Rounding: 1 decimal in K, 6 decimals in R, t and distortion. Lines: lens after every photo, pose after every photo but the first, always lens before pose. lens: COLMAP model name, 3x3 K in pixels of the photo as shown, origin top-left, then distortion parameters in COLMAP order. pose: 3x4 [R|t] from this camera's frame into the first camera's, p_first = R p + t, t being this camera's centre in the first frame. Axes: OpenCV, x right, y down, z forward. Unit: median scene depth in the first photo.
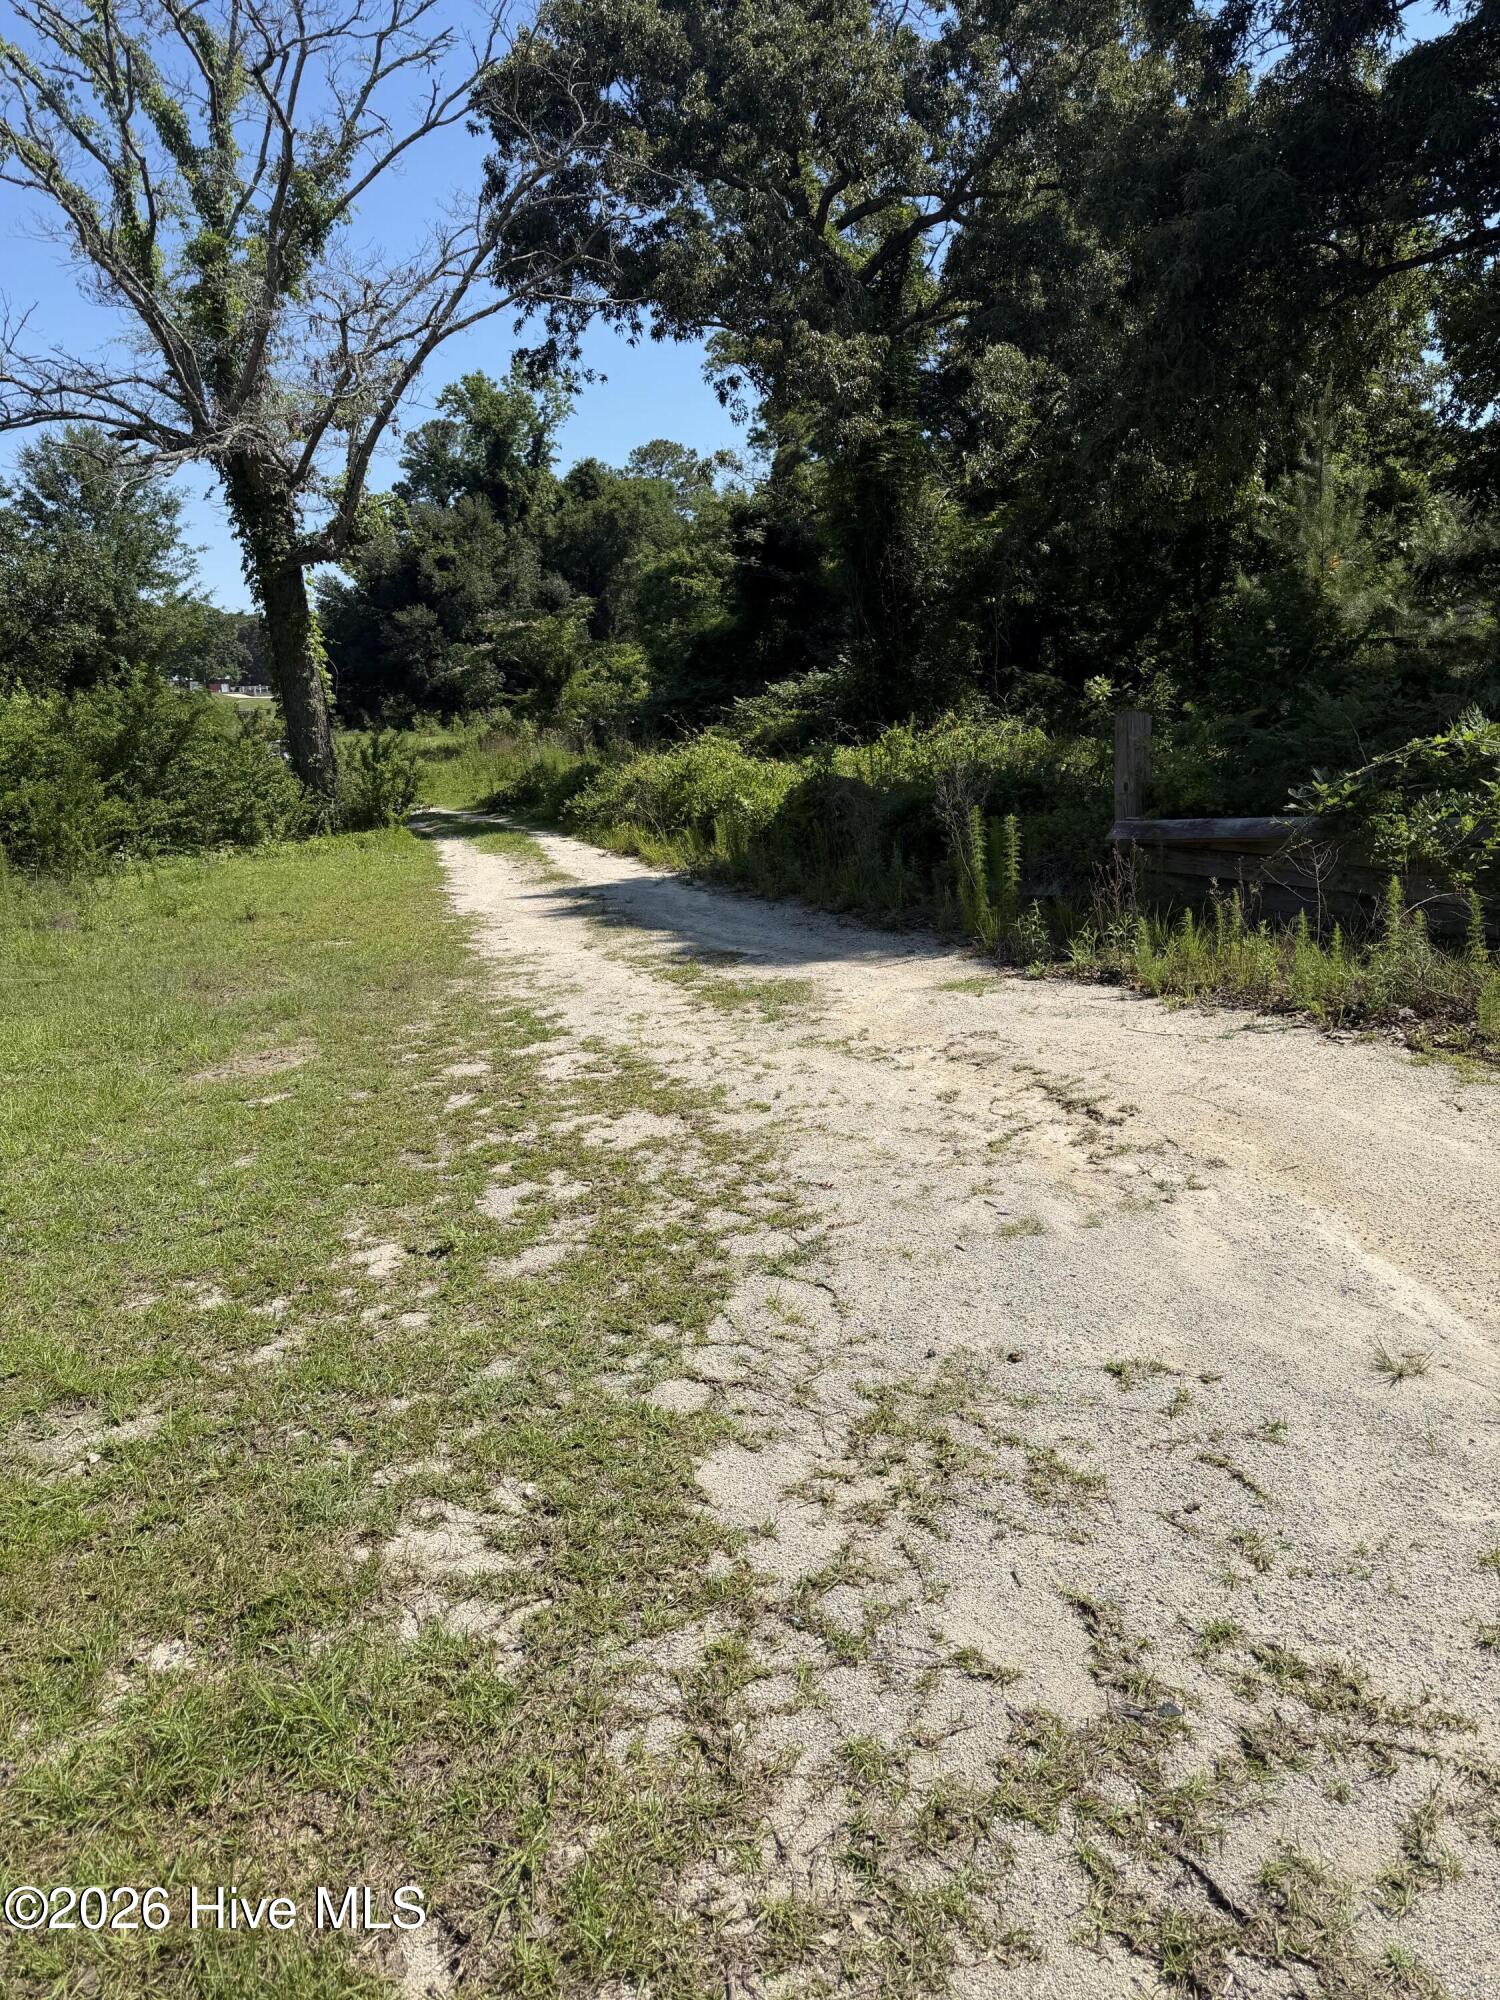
lens RADIAL K [[1390.1, 0, 714.2], [0, 1390.1, 988.7], [0, 0, 1]] dist [0.058040, -0.068249]
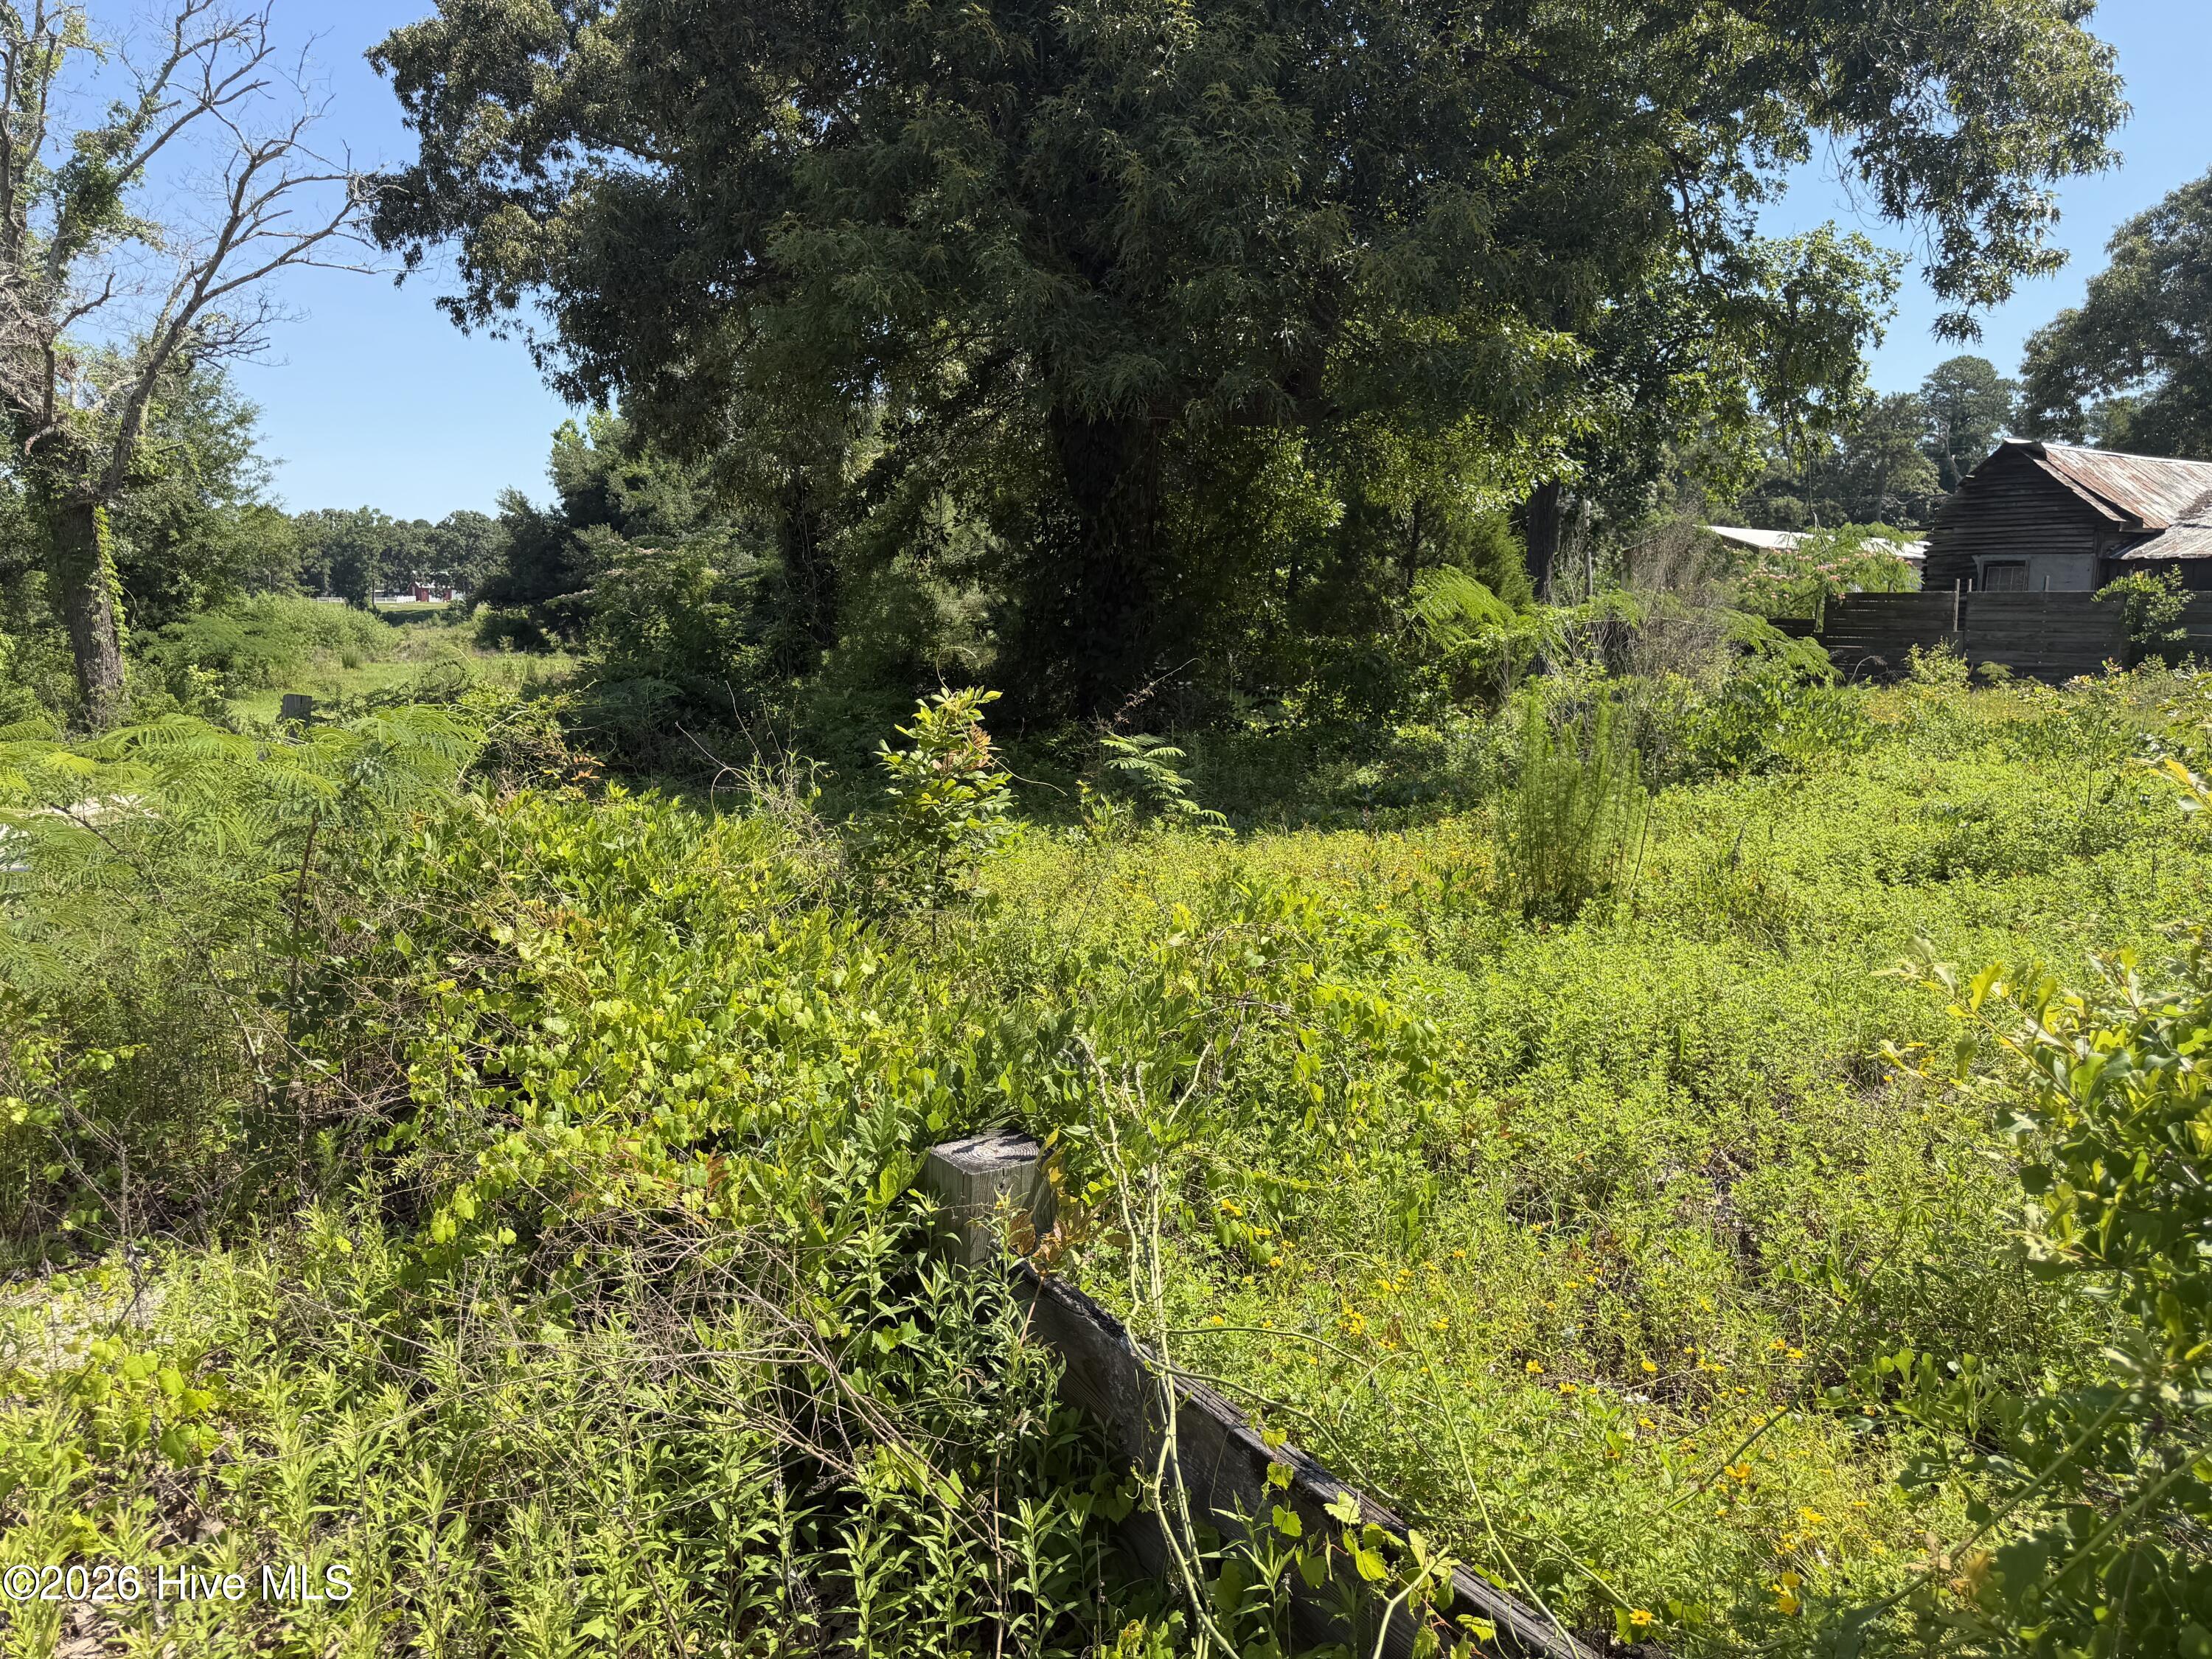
lens RADIAL K [[1537.4, 0, 1084.7], [0, 1537.4, 833.4], [0, 0, 1]] dist [0.058040, -0.068249]
pose [[0.998913, 0.041434, 0.021357, 0.432905], [-0.039711, 0.996348, -0.075583, -0.007378], [-0.024411, 0.074653, 0.996911, -0.130212]]
